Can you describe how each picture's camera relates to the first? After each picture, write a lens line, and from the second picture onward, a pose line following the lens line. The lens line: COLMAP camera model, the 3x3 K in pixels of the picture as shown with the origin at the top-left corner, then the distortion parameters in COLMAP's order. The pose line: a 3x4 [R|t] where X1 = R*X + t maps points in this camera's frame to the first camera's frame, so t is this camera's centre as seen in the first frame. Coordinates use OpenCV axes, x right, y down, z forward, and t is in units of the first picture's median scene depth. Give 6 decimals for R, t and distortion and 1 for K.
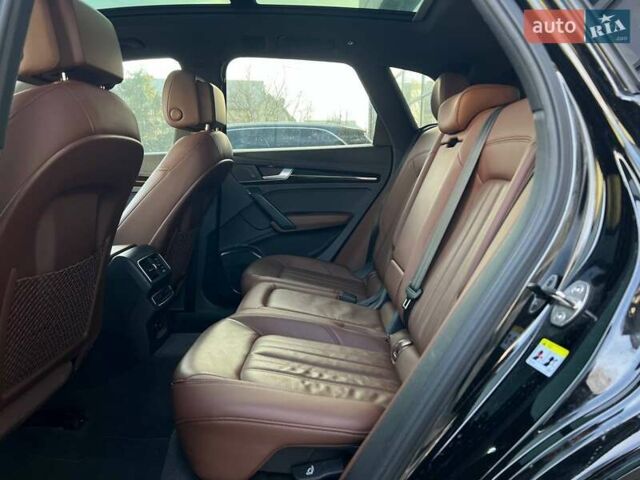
lens RADIAL K [[481.9, 0, 324.2], [0, 481.9, 238.5], [0, 0, 1]] dist [0.048975, -0.071608]
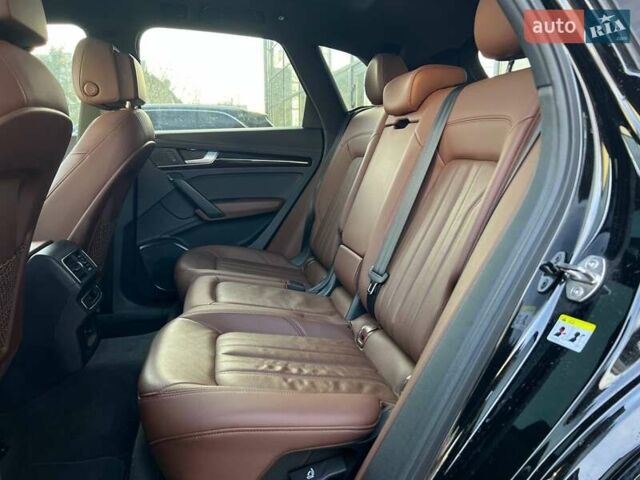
lens RADIAL K [[481.9, 0, 323.1], [0, 481.9, 240.9], [0, 0, 1]] dist [0.048975, -0.071608]
pose [[0.975624, -0.043006, 0.215196, -0.124026], [0.036035, 0.998694, 0.036213, -0.000532], [-0.216472, -0.027576, 0.975899, 0.065803]]
